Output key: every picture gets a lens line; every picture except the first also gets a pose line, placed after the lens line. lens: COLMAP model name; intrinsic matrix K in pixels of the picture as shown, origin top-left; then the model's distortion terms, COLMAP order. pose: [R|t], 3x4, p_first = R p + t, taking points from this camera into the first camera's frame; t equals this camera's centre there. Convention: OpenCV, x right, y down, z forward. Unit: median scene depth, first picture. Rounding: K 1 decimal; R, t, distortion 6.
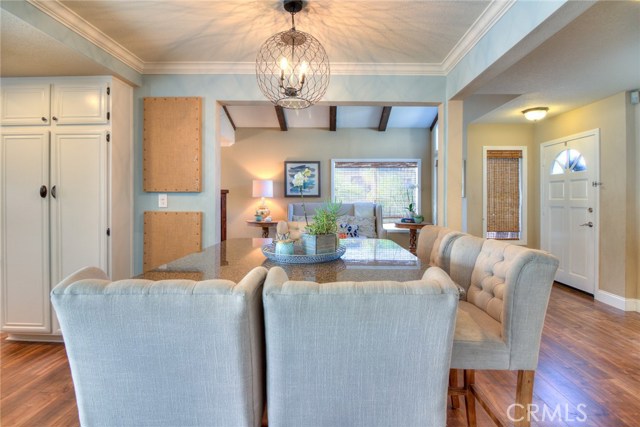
lens RADIAL K [[301.0, 0, 322.1], [0, 301.0, 199.1], [0, 0, 1]] dist [-0.013709, -0.000329]
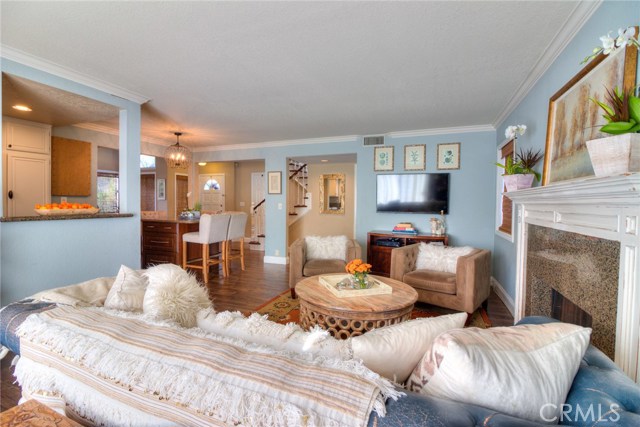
lens RADIAL K [[295.4, 0, 318.6], [0, 295.4, 208.7], [0, 0, 1]] dist [0.010479, -0.021436]
pose [[0.357796, -0.018707, 0.933612, -1.123072], [-0.004848, 0.999749, 0.021890, 0.004433], [-0.933787, -0.012359, 0.357616, -0.643489]]
